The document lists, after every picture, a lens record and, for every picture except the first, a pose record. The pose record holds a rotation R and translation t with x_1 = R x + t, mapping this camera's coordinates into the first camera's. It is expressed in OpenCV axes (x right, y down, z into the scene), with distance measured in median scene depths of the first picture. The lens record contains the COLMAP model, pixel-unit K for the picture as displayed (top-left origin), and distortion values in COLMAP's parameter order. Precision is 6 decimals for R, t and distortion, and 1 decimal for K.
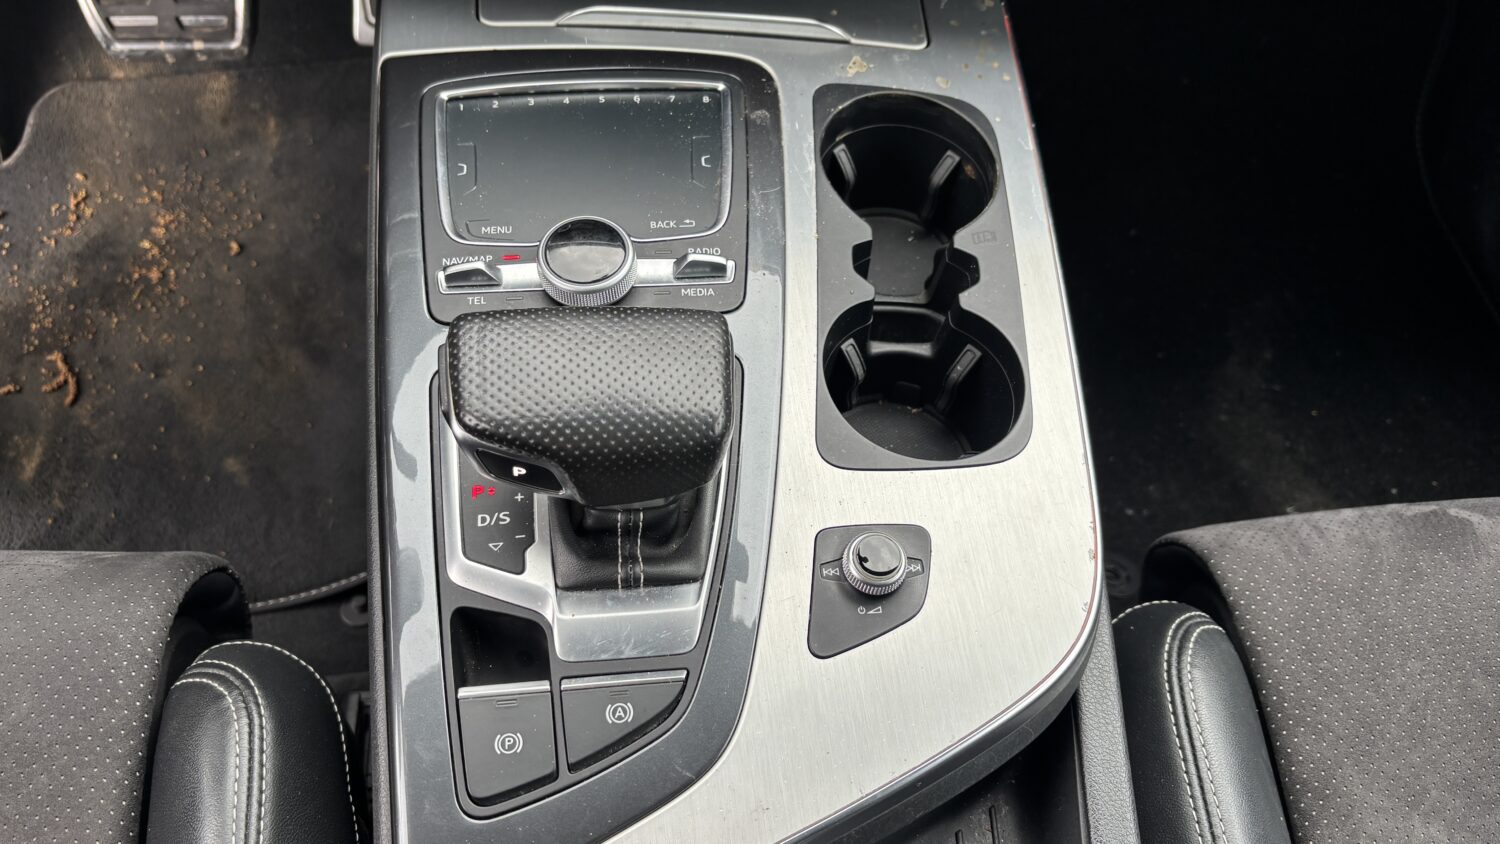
lens RADIAL K [[1178.4, 0, 753.5], [0, 1178.4, 424.9], [0, 0, 1]] dist [-0.000821, 0.002842]
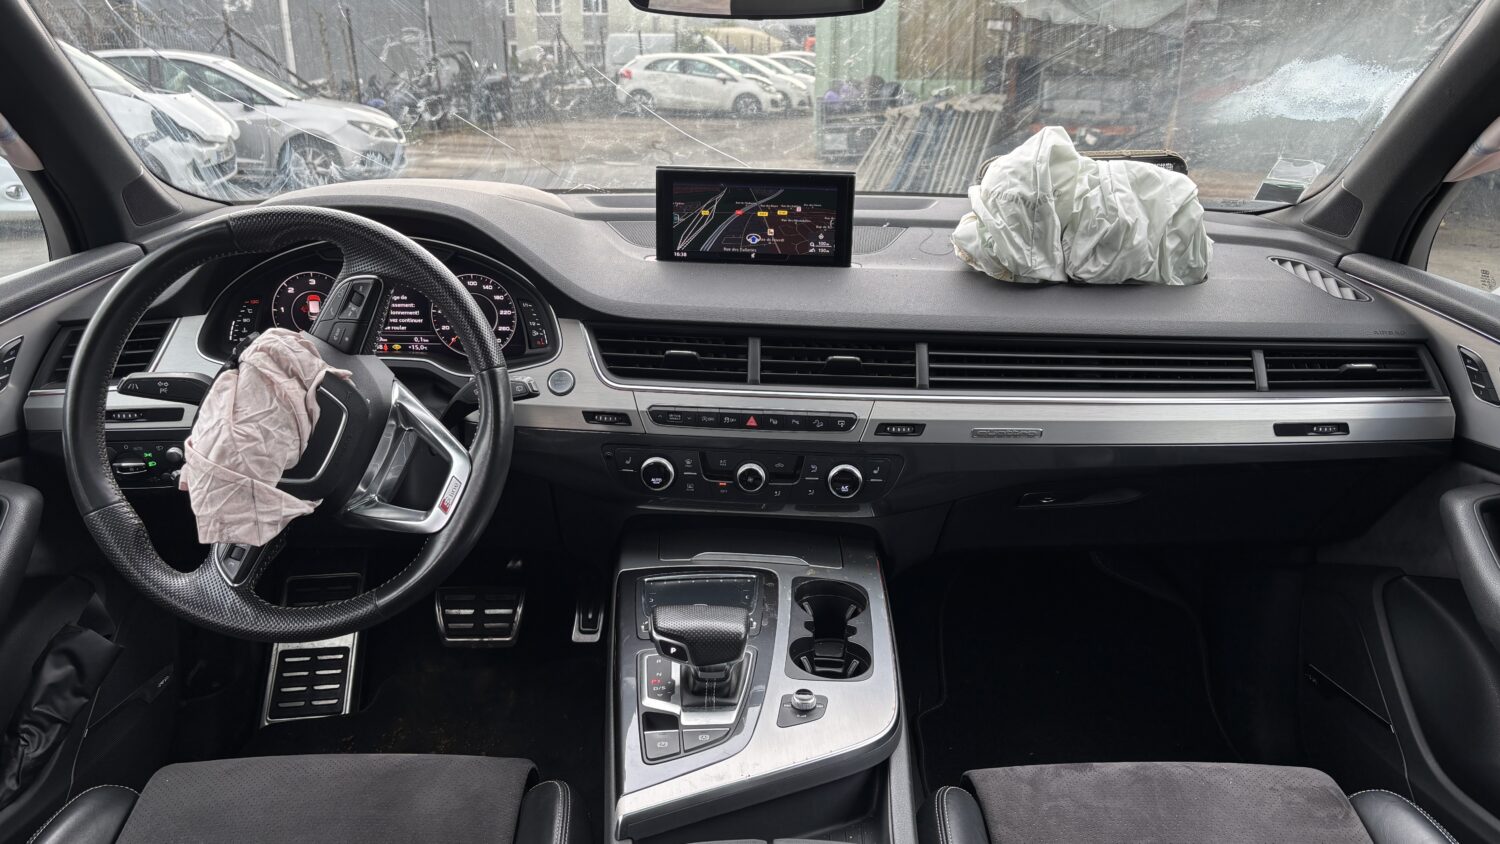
lens RADIAL K [[1178.4, 0, 761.3], [0, 1178.4, 426.4], [0, 0, 1]] dist [-0.000821, 0.002842]
pose [[0.997457, -0.031899, -0.063739, 0.151418], [-0.014752, 0.782505, -0.622470, 0.985853], [0.069732, 0.621827, 0.780044, -1.098675]]
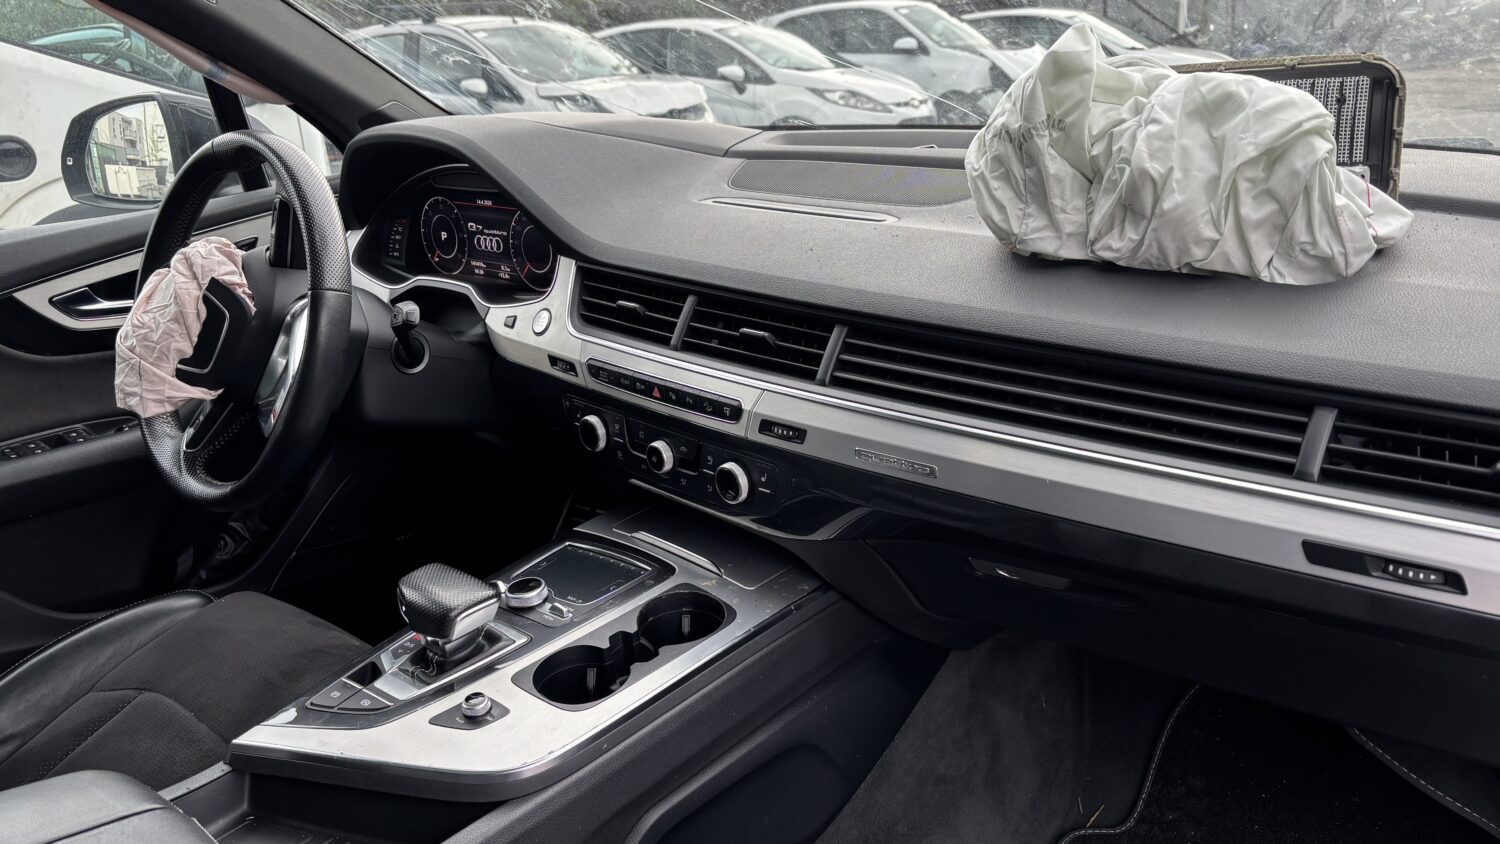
lens RADIAL K [[1178.4, 0, 744.2], [0, 1178.4, 420.4], [0, 0, 1]] dist [-0.000821, 0.002842]
pose [[0.679367, 0.134868, -0.721298, 1.566880], [-0.548689, 0.746048, -0.377296, 0.220729], [0.487238, 0.652091, 0.580841, -0.329395]]
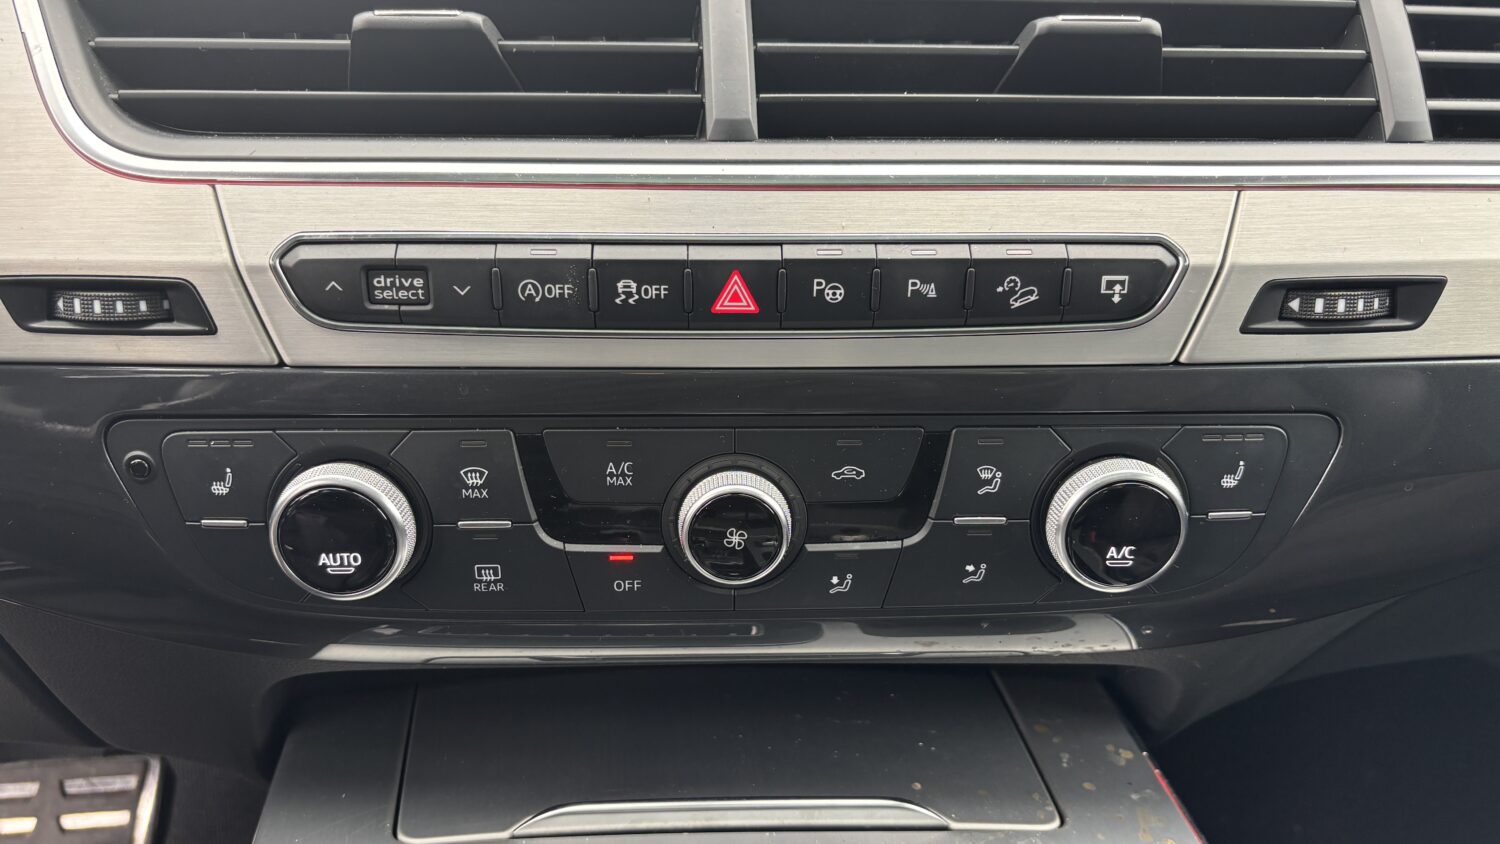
lens RADIAL K [[1178.4, 0, 748.0], [0, 1178.4, 417.1], [0, 0, 1]] dist [-0.000821, 0.002842]
pose [[0.997140, -0.073160, 0.018946, -0.028111], [0.069943, 0.798437, -0.598002, -0.126489], [0.028623, 0.597617, 0.801271, 0.342725]]
